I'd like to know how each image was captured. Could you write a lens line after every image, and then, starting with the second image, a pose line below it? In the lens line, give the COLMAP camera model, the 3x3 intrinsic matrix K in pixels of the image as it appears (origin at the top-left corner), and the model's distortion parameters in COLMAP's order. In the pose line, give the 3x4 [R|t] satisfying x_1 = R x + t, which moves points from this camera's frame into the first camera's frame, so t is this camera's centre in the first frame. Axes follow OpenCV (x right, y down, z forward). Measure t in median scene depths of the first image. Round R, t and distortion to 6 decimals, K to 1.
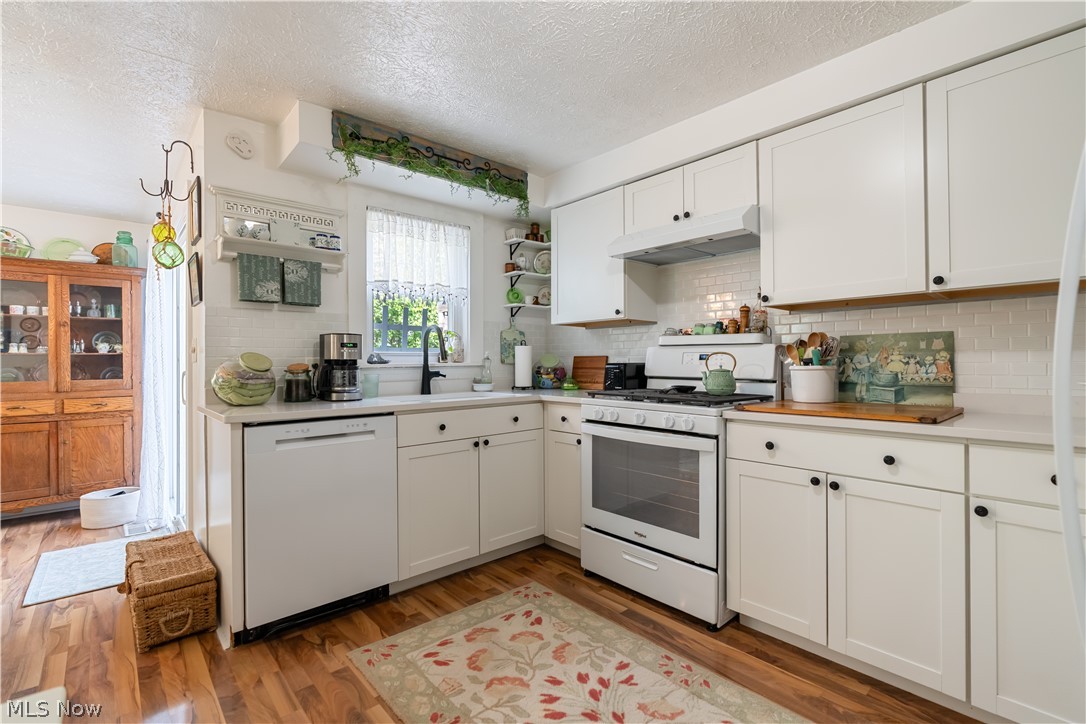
lens RADIAL K [[492.8, 0, 544.3], [0, 492.8, 360.2], [0, 0, 1]] dist [-0.005181, 0.000714]
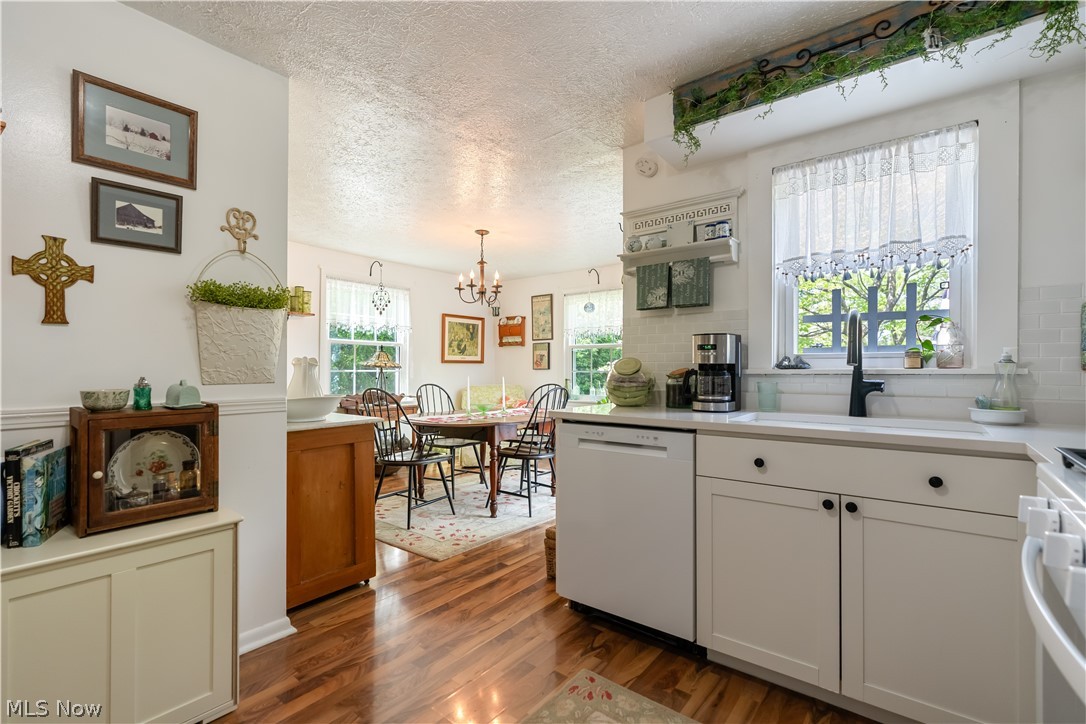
lens RADIAL K [[492.8, 0, 543.7], [0, 492.8, 366.6], [0, 0, 1]] dist [-0.005181, 0.000714]
pose [[0.169687, 0.004024, -0.985490, 0.397799], [0.000580, 0.999991, 0.004183, -0.000360], [0.985498, -0.001281, 0.169684, 0.565450]]
